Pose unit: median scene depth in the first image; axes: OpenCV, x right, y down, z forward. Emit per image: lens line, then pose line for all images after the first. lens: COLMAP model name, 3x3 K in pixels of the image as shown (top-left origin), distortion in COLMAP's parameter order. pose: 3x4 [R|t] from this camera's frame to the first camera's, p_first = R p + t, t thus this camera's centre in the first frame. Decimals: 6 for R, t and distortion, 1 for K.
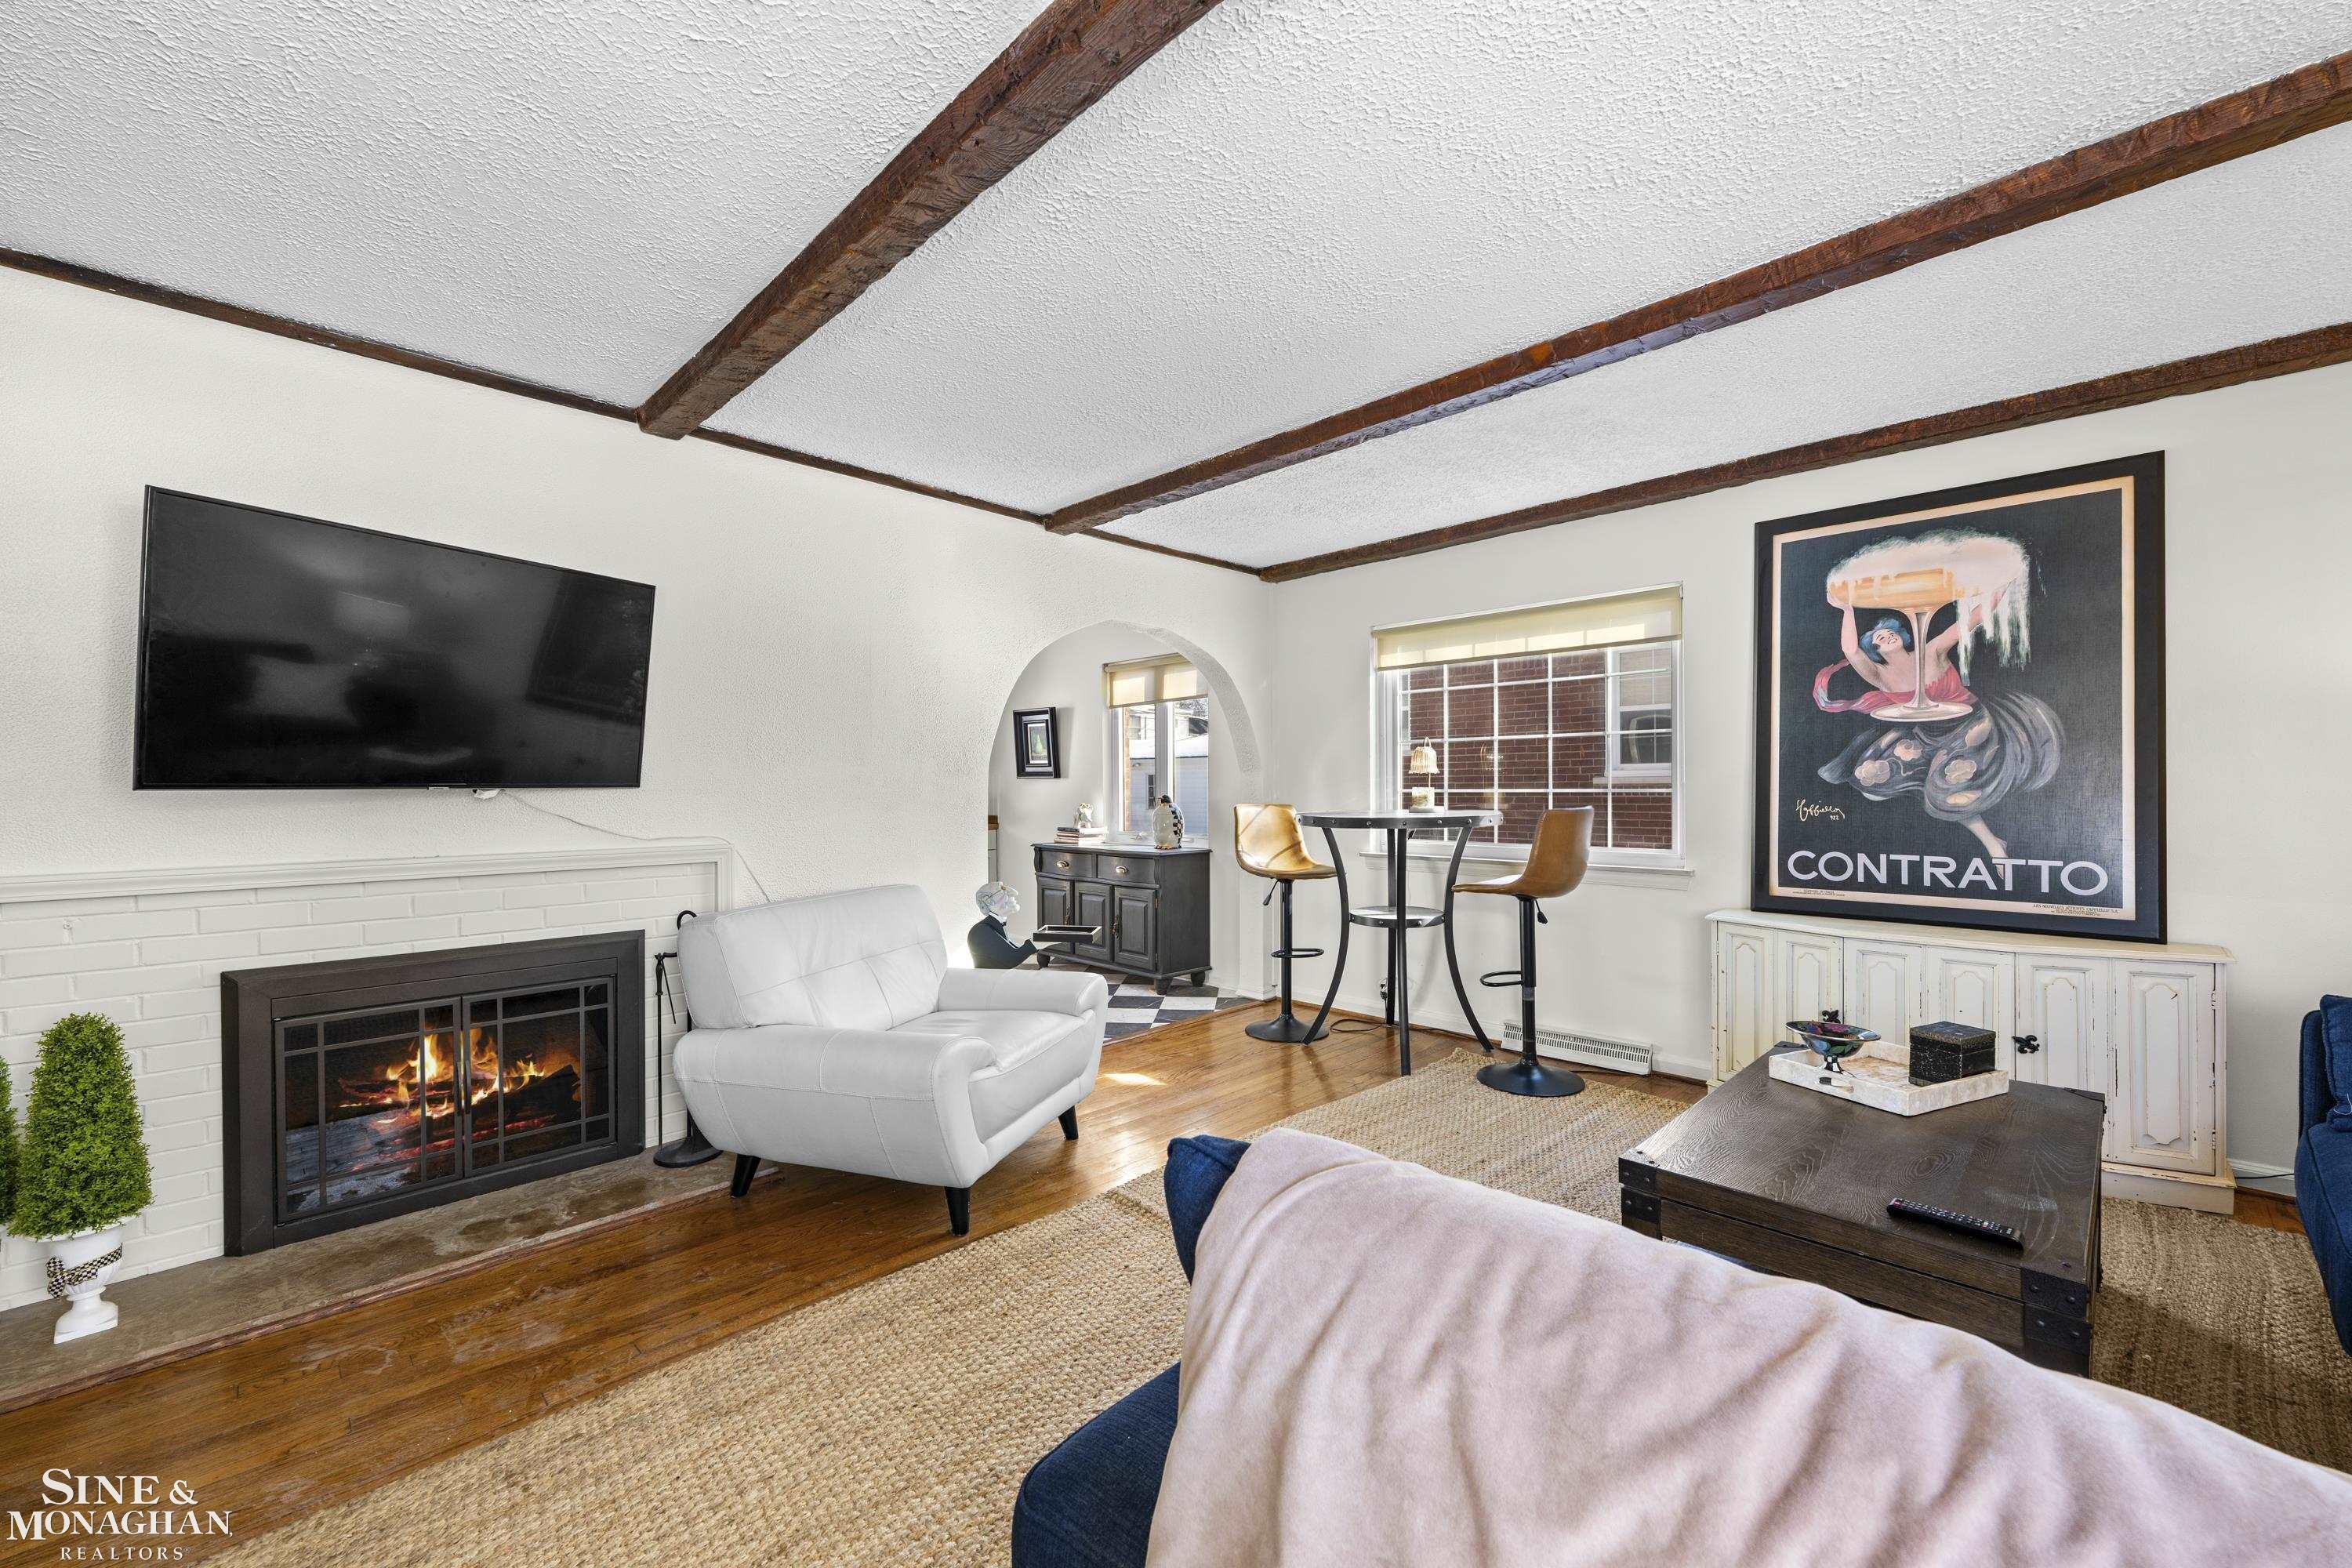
lens RADIAL K [[933.3, 0, 1171.8], [0, 933.3, 790.8], [0, 0, 1]] dist [0.000975, 0.000117]
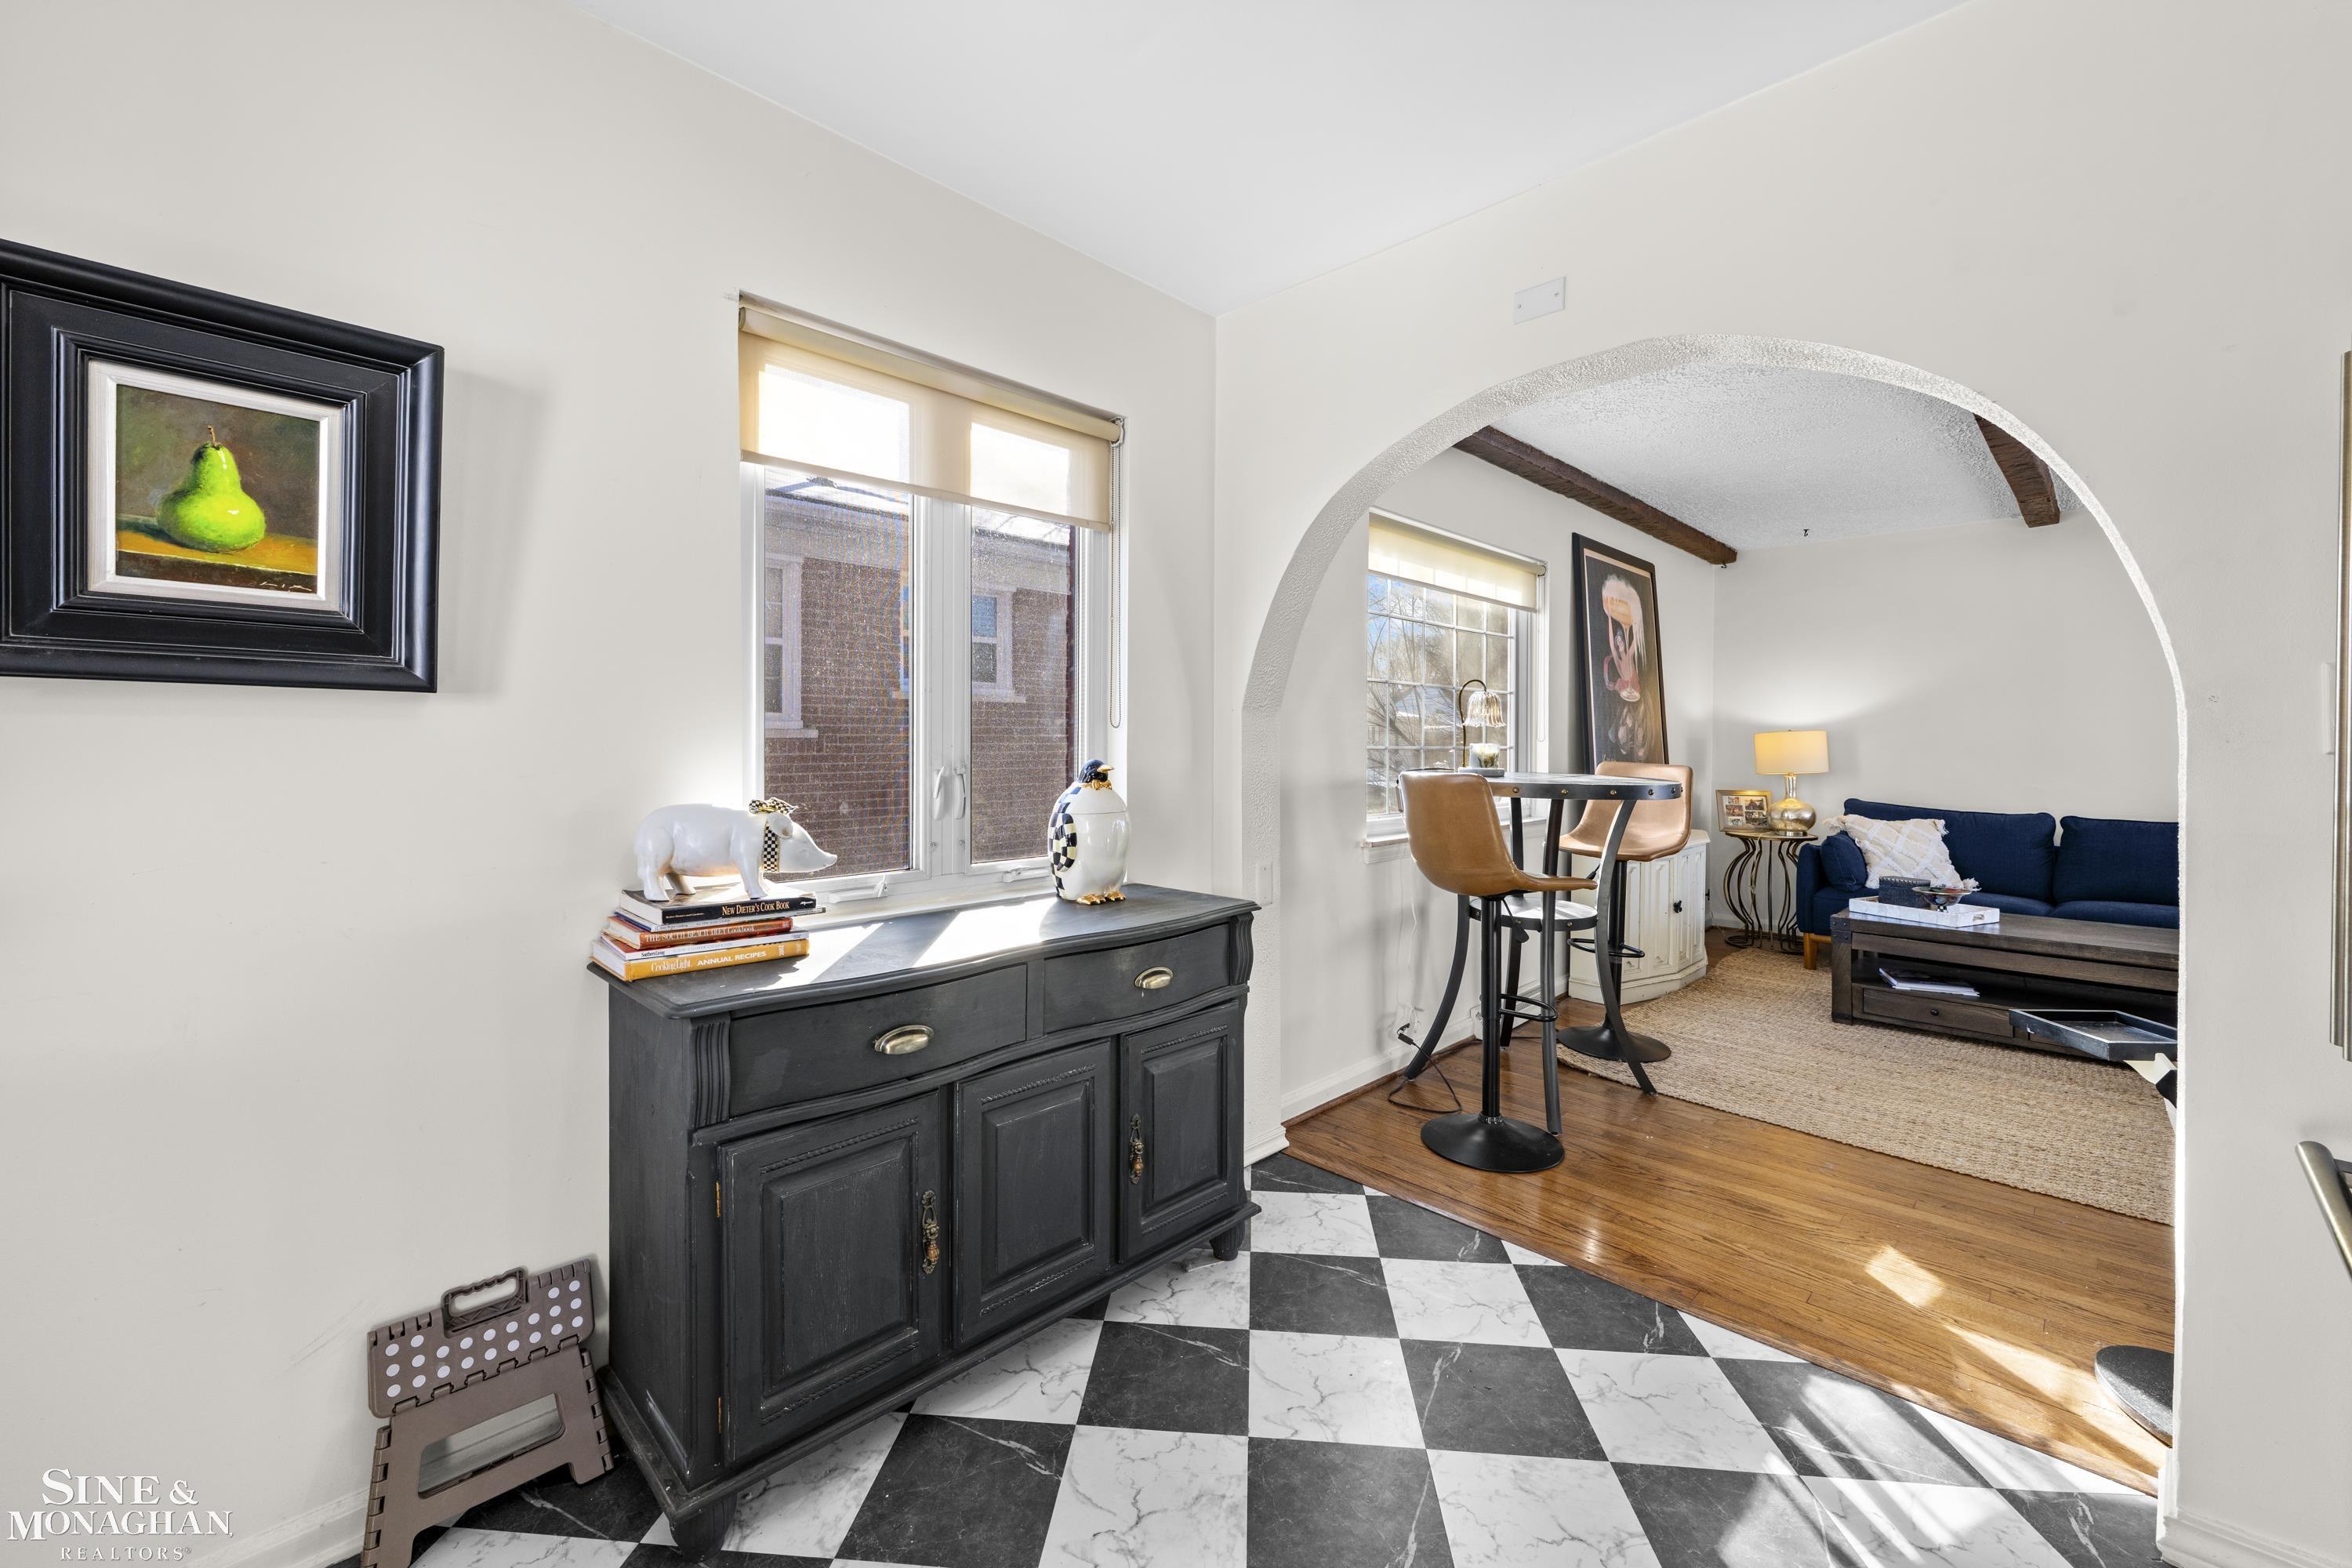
lens RADIAL K [[951.6, 0, 1167.0], [0, 951.6, 740.6], [0, 0, 1]] dist [0.001505, 0.000117]
pose [[-0.012405, 0.006480, 0.999902, -0.627678], [0.001822, 0.999977, -0.006458, -0.002237], [-0.999921, 0.001741, -0.012416, 1.535765]]
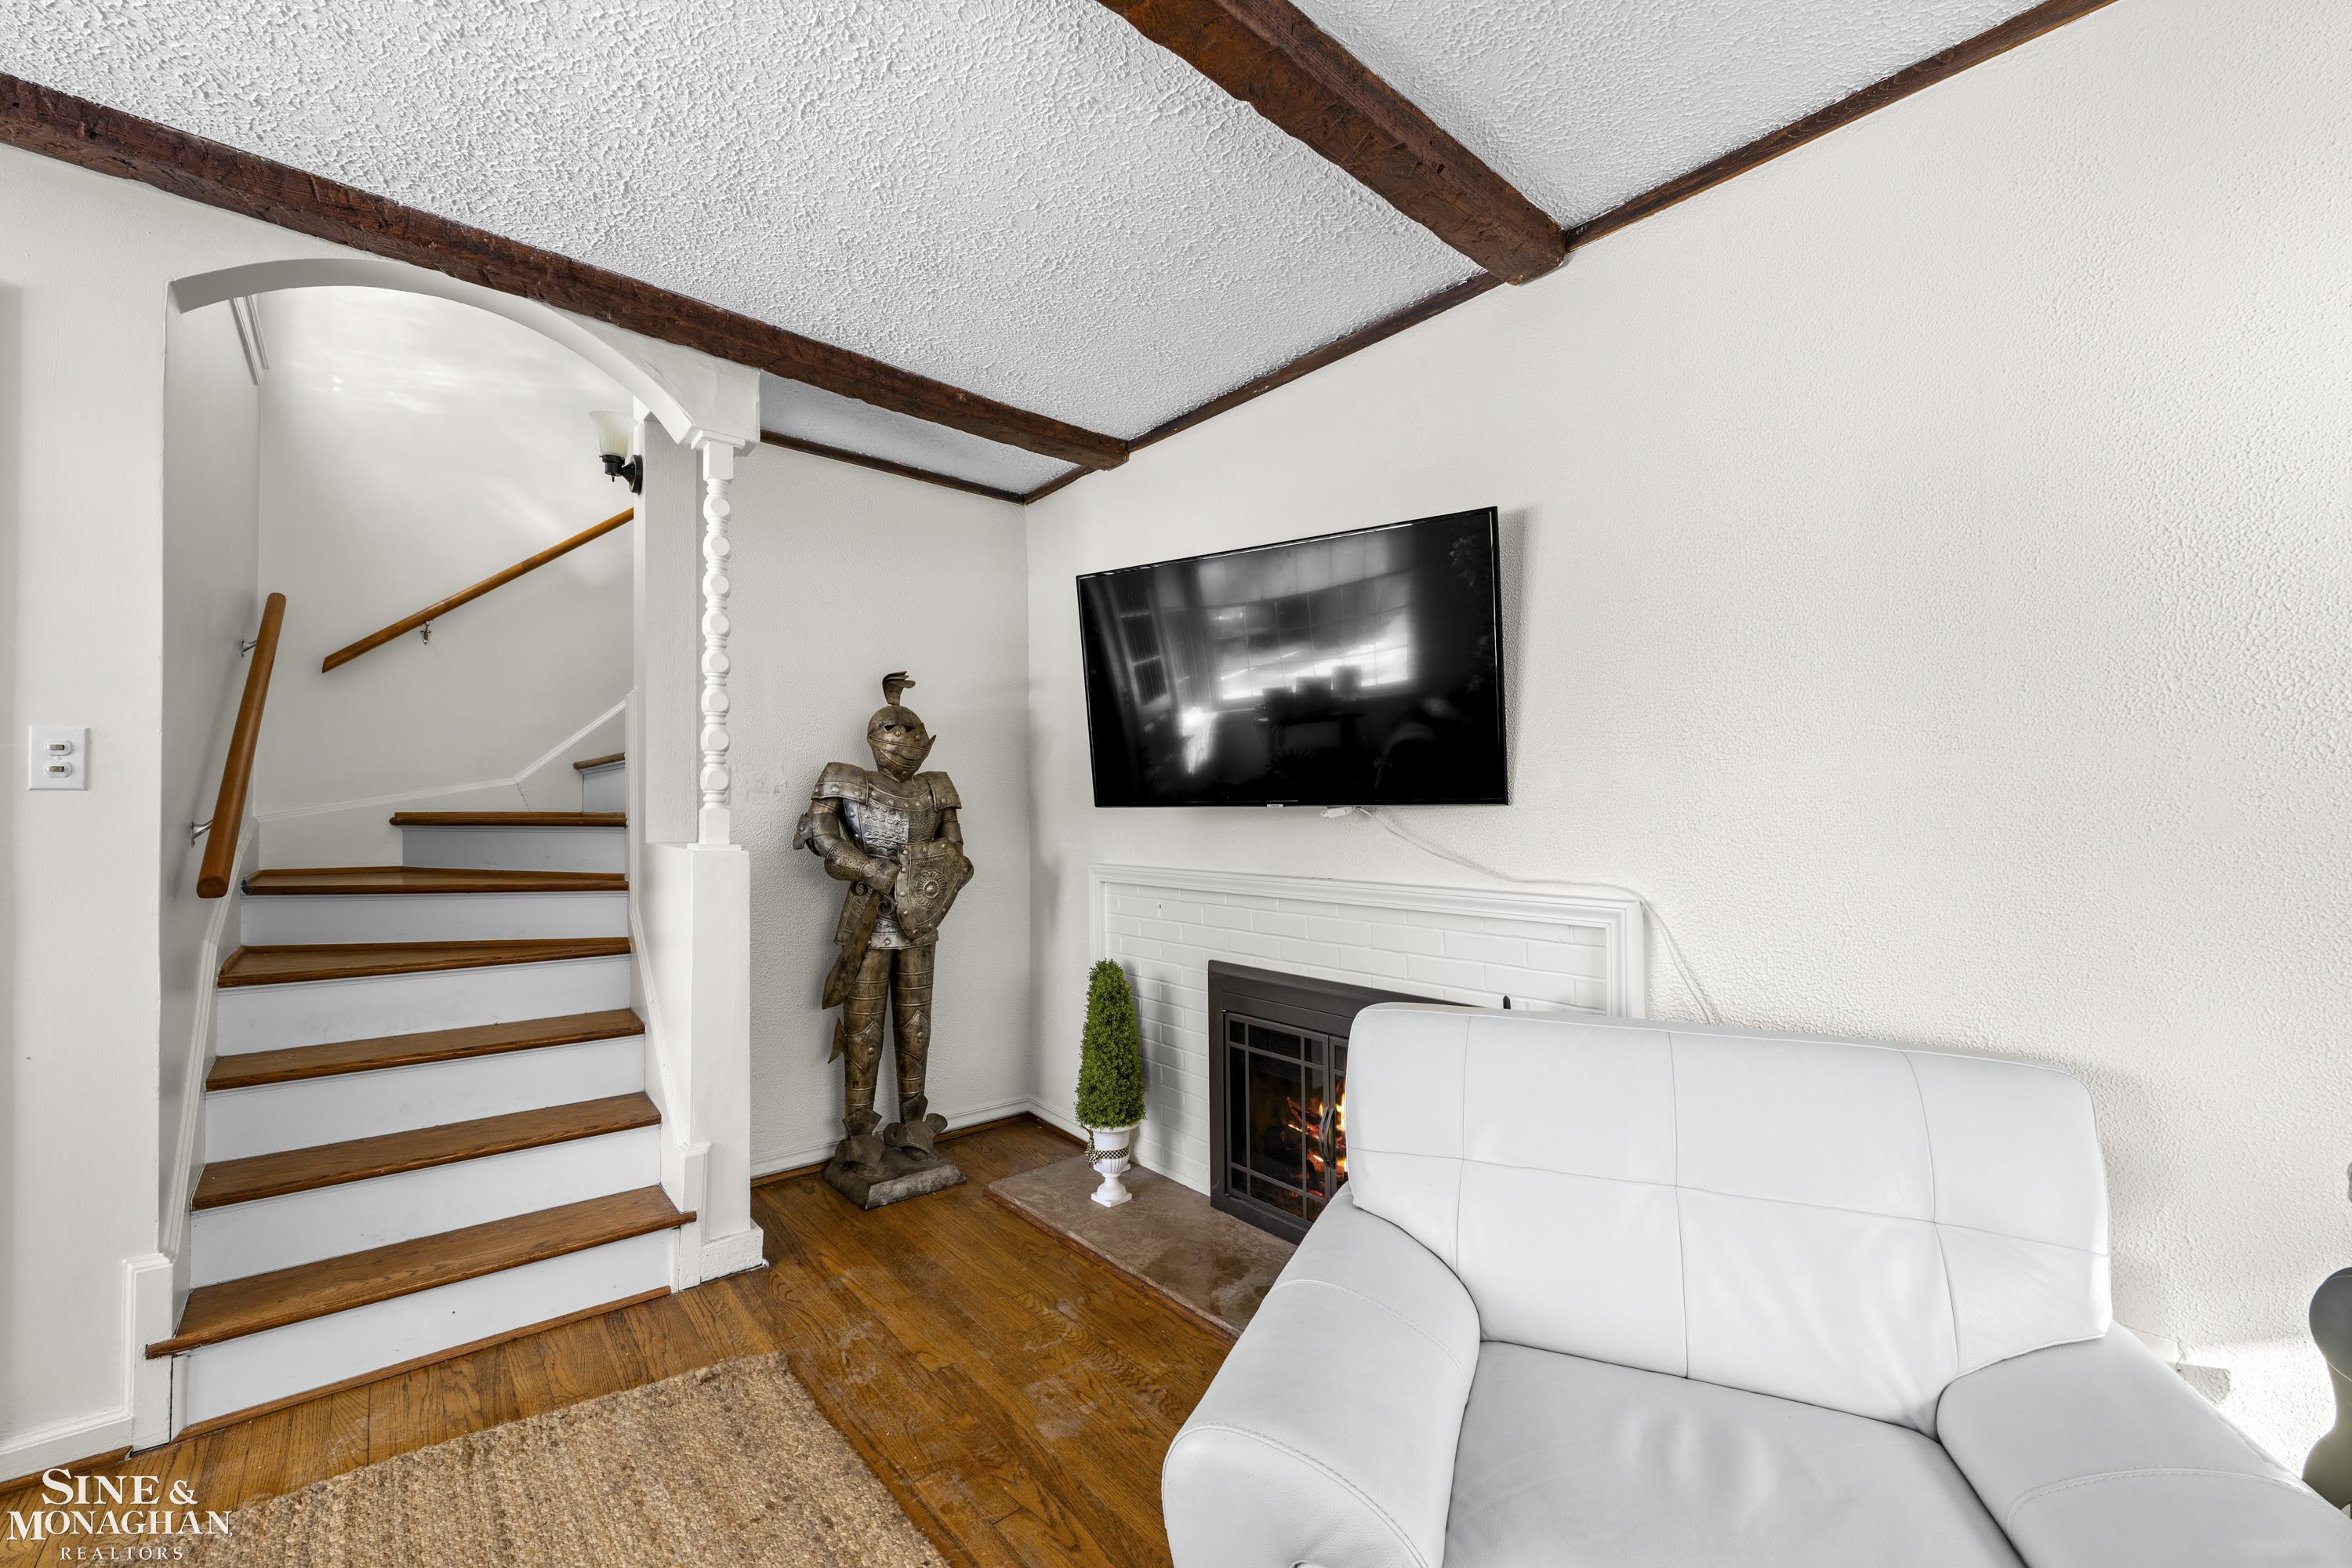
lens RADIAL K [[933.4, 0, 1173.3], [0, 933.4, 803.1], [0, 0, 1]] dist [-0.001251, -0.000298]
pose [[-0.078096, -0.003761, -0.996939, 0.112694], [-0.002978, 0.999989, -0.003540, -0.000961], [0.996941, 0.002692, -0.078106, 0.672273]]
